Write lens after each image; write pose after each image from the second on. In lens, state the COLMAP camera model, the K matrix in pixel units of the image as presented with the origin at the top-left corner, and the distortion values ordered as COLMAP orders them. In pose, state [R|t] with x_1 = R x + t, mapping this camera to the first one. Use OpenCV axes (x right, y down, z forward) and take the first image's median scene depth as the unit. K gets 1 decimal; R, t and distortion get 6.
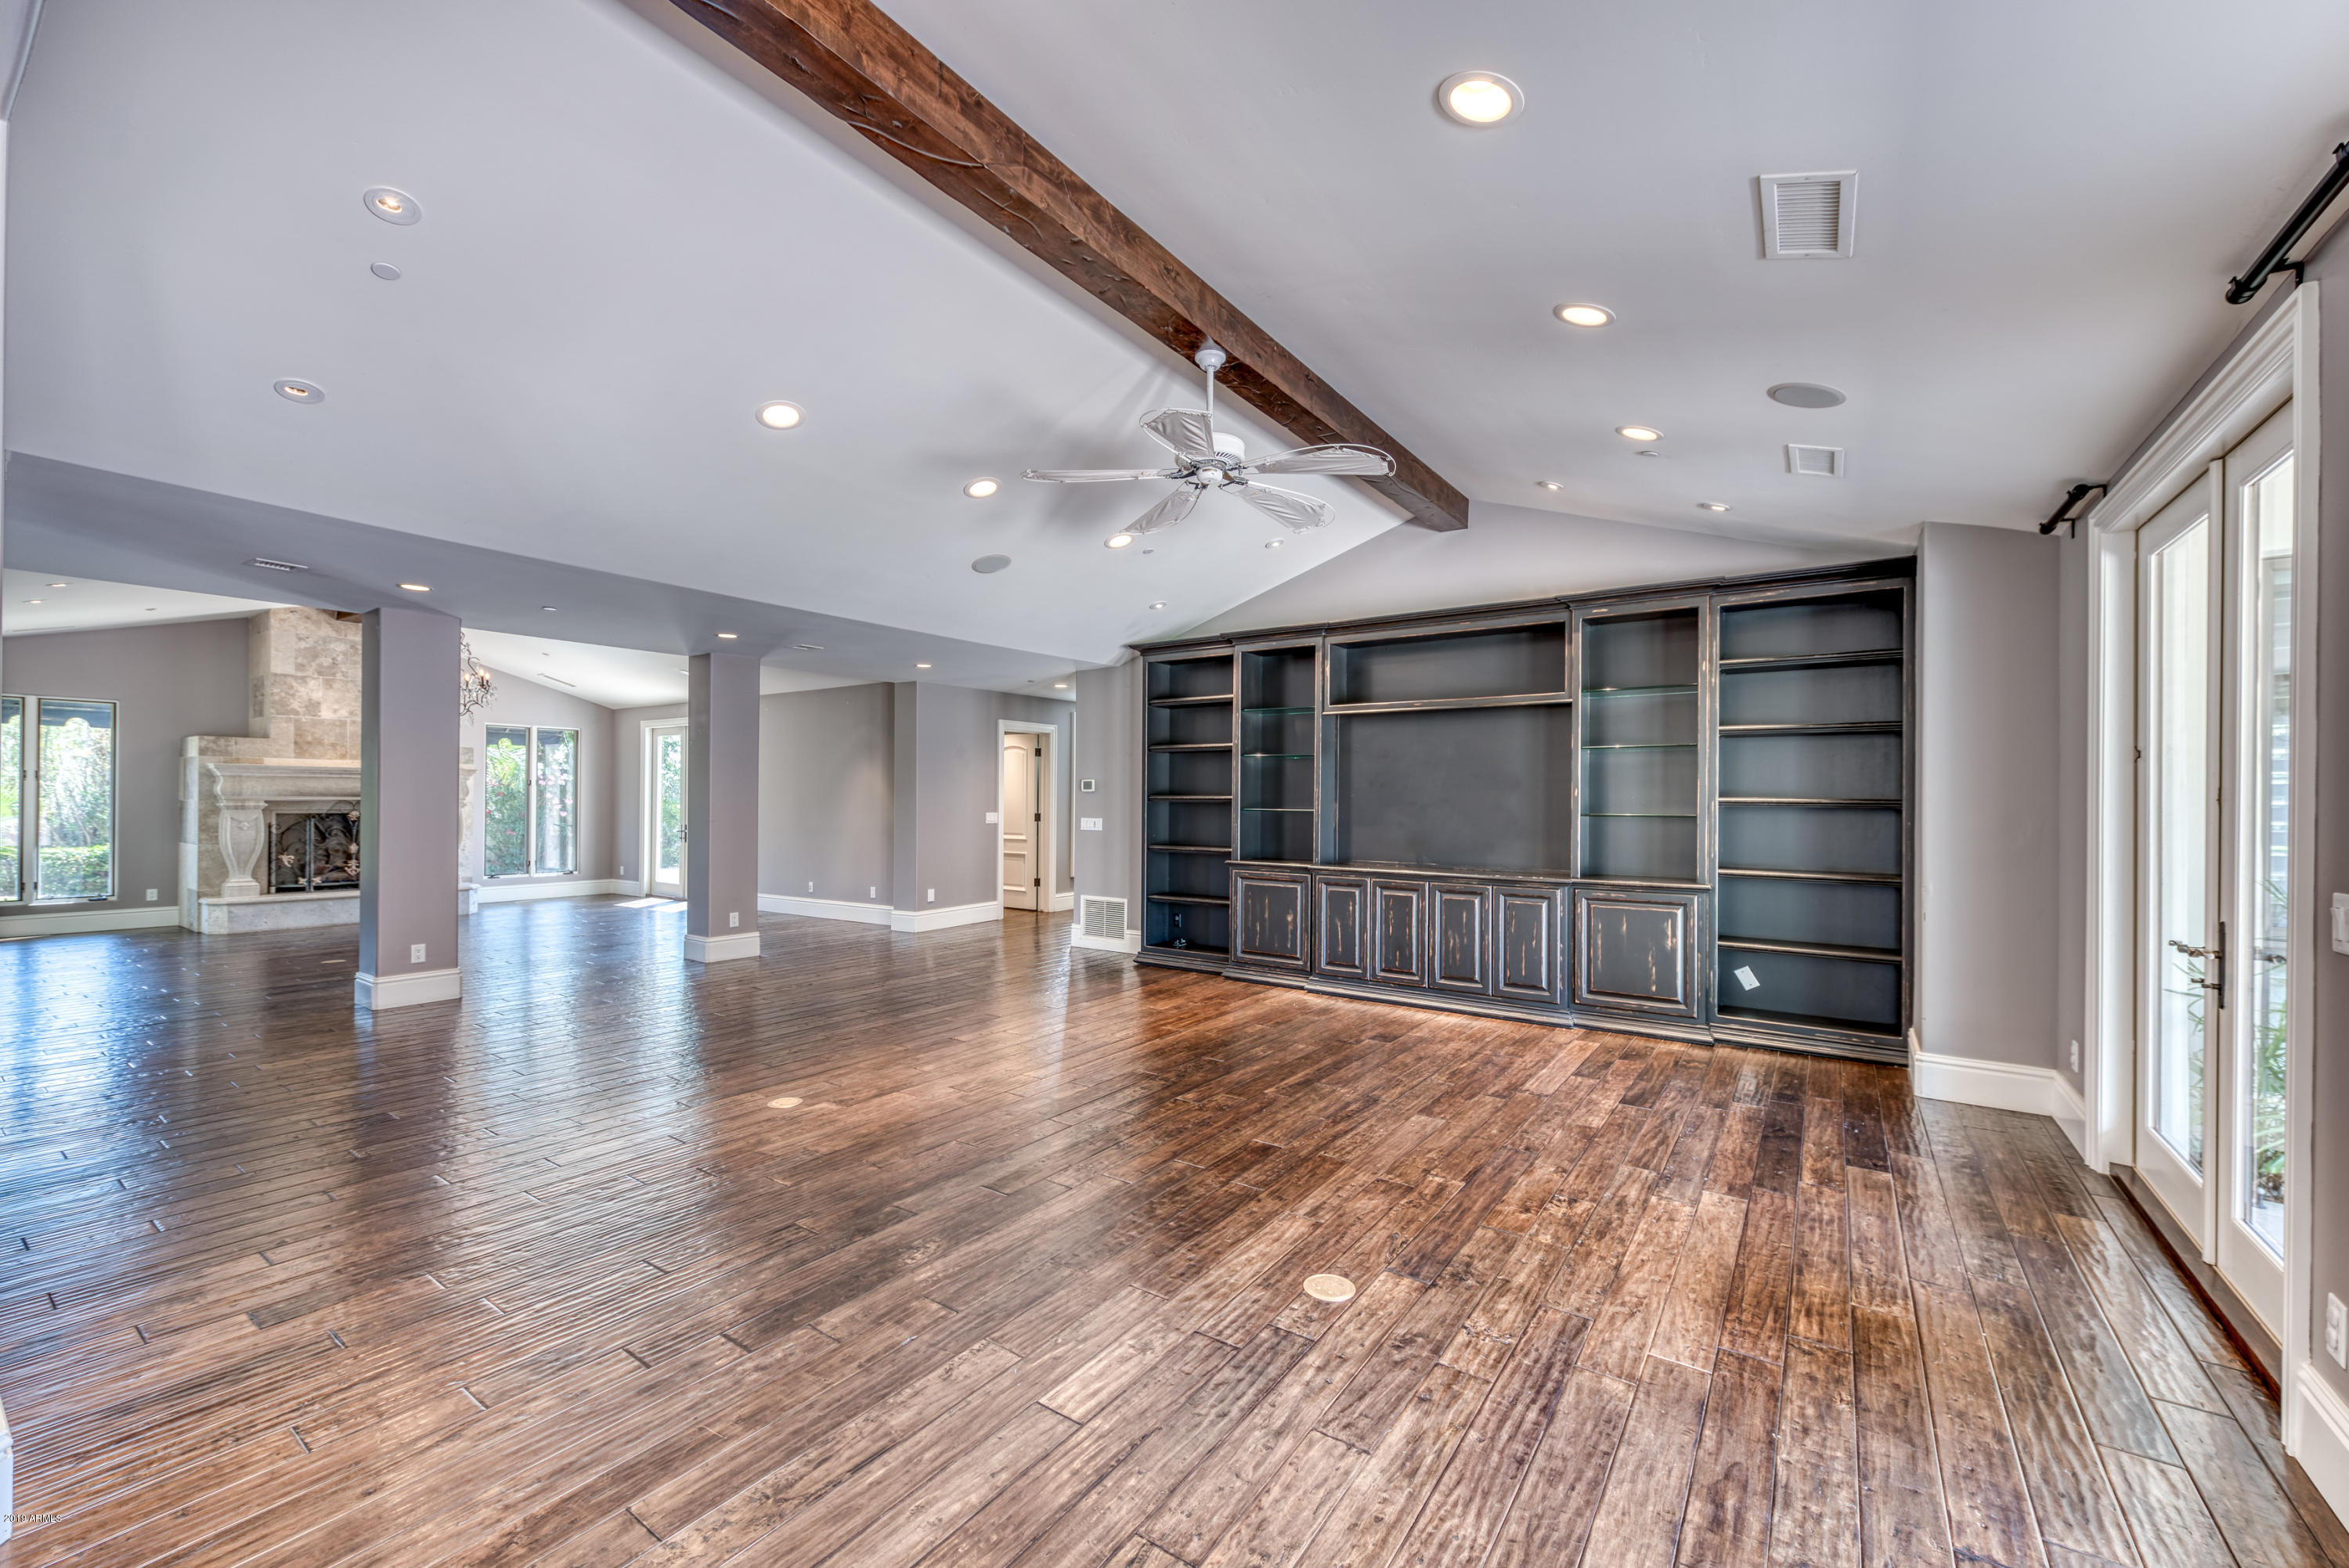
lens RADIAL K [[938.4, 0, 1179.7], [0, 938.4, 785.8], [0, 0, 1]] dist [0.002547, 0.000357]
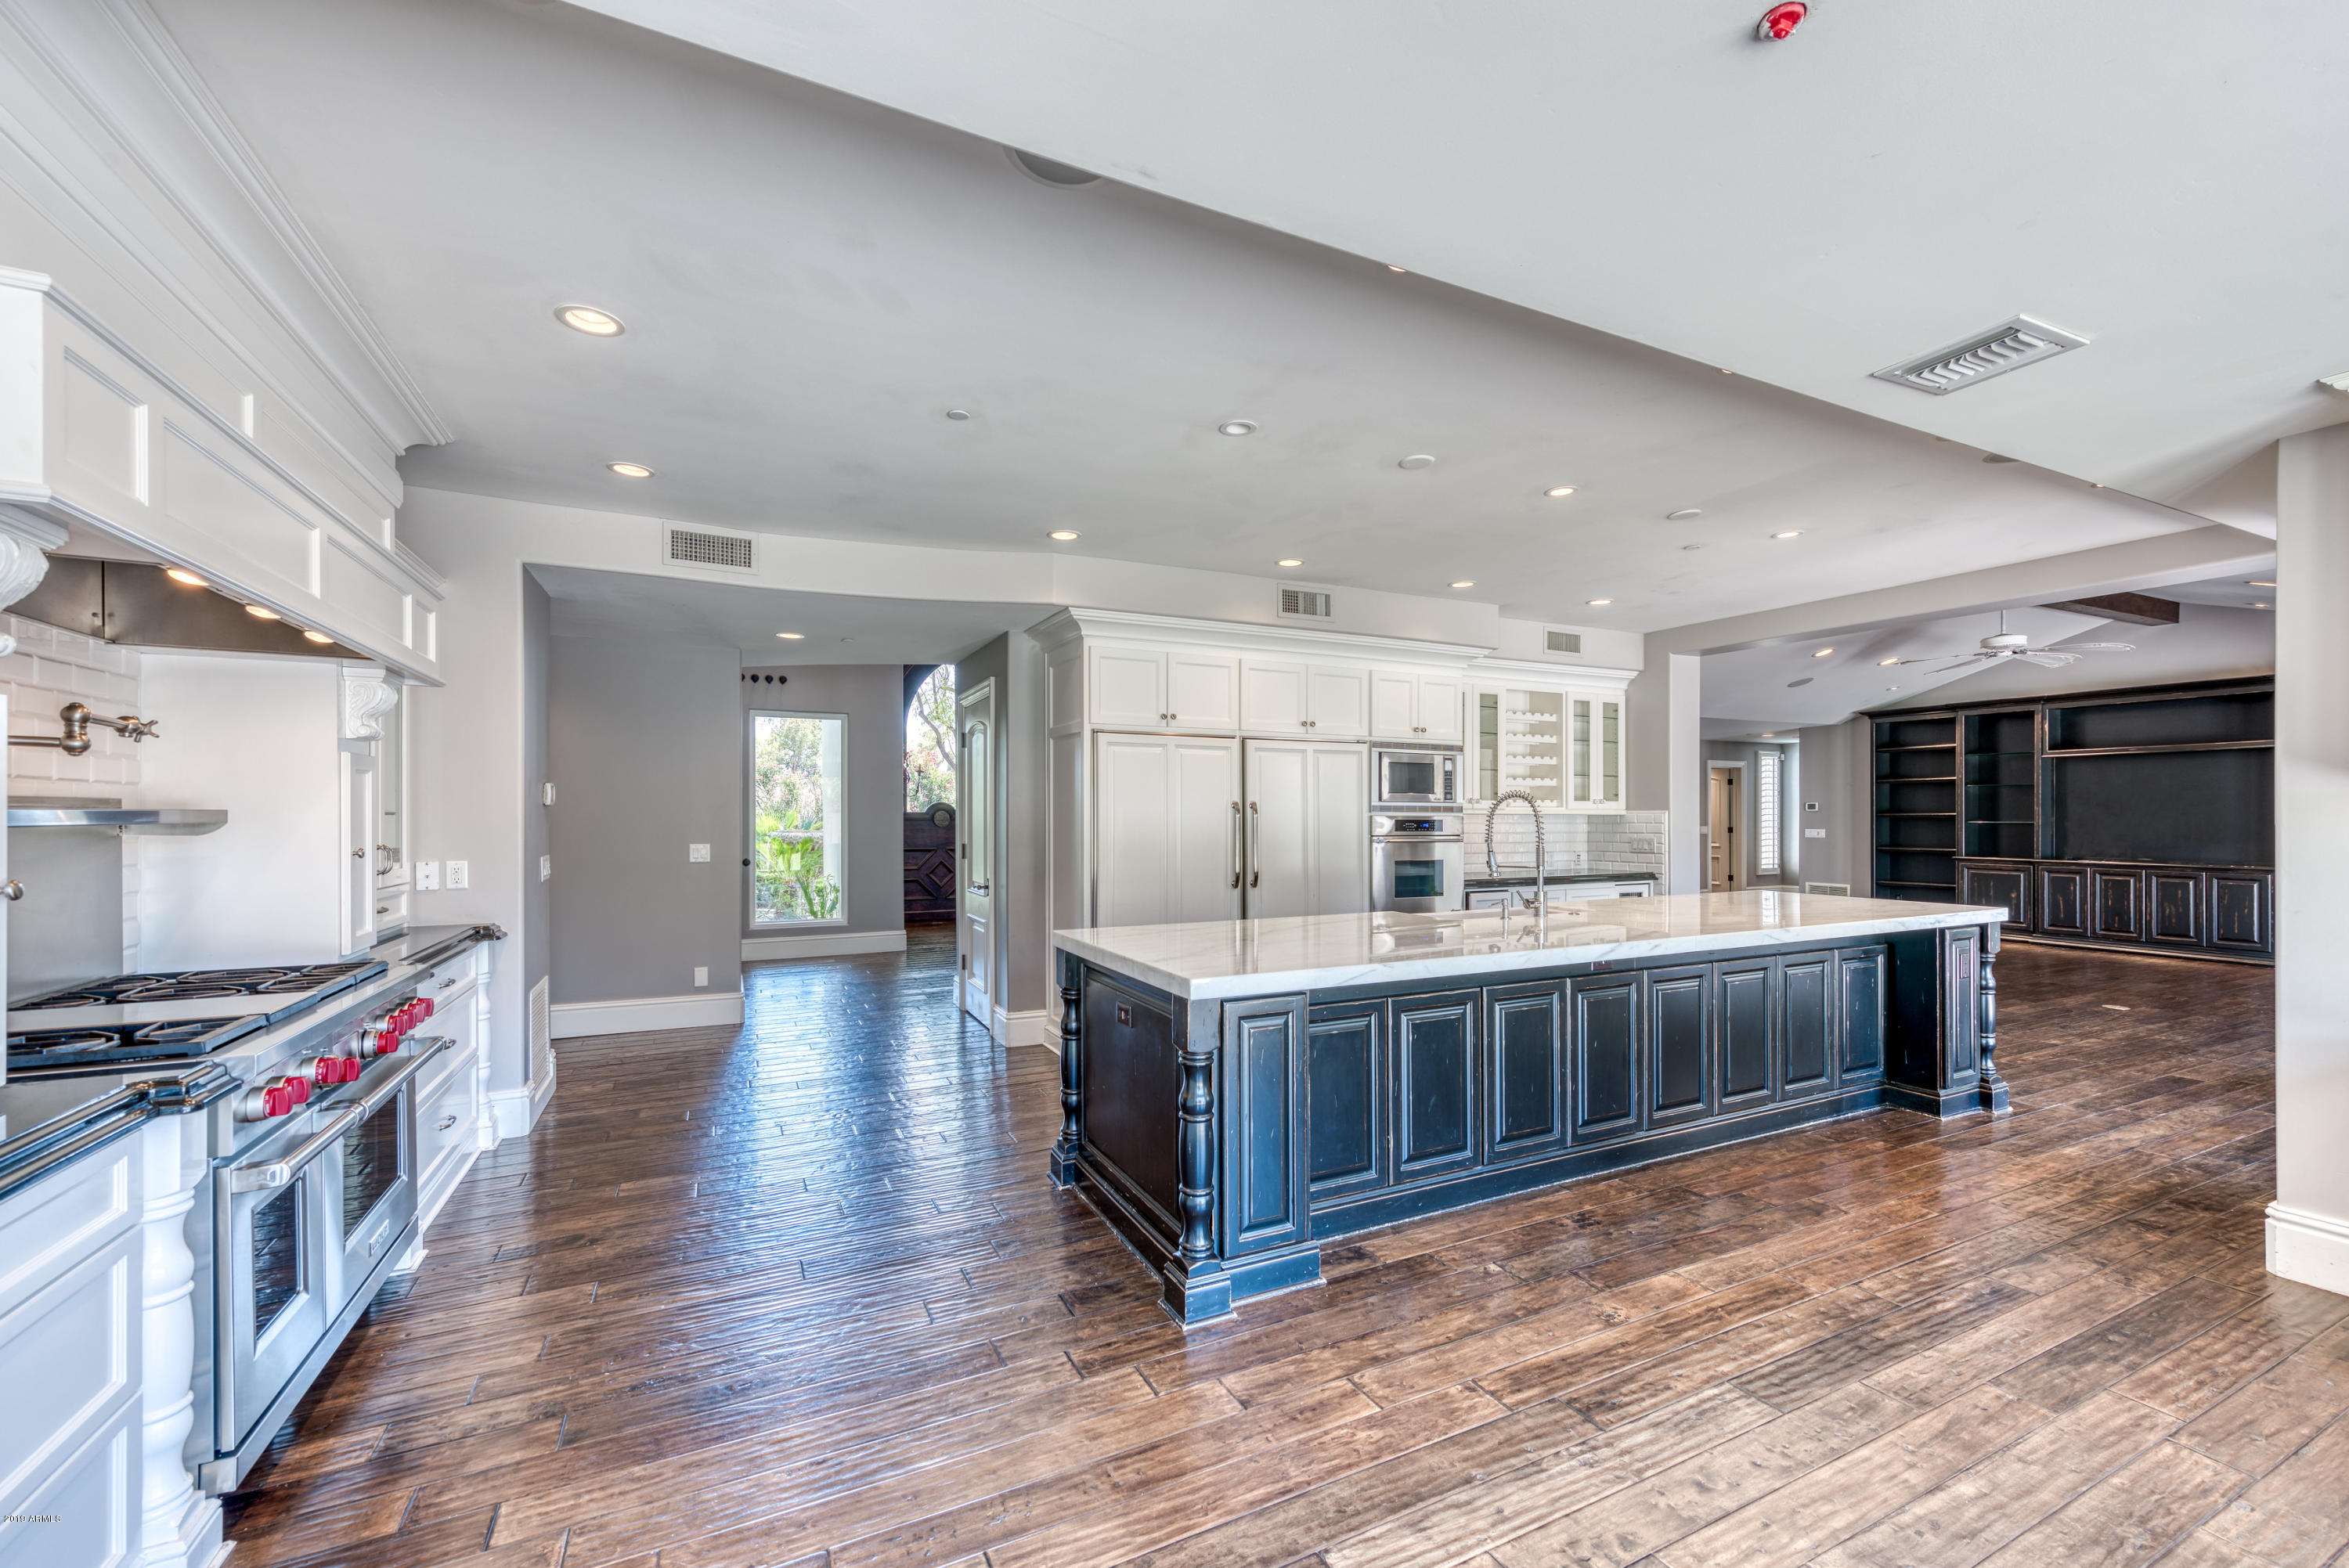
lens RADIAL K [[938.4, 0, 1176.9], [0, 938.4, 806.8], [0, 0, 1]] dist [0.002547, 0.000357]
pose [[0.876185, -0.004406, -0.481956, -0.306960], [0.003625, 0.999990, -0.002552, 0.000265], [0.481962, 0.000489, 0.876192, -0.891646]]
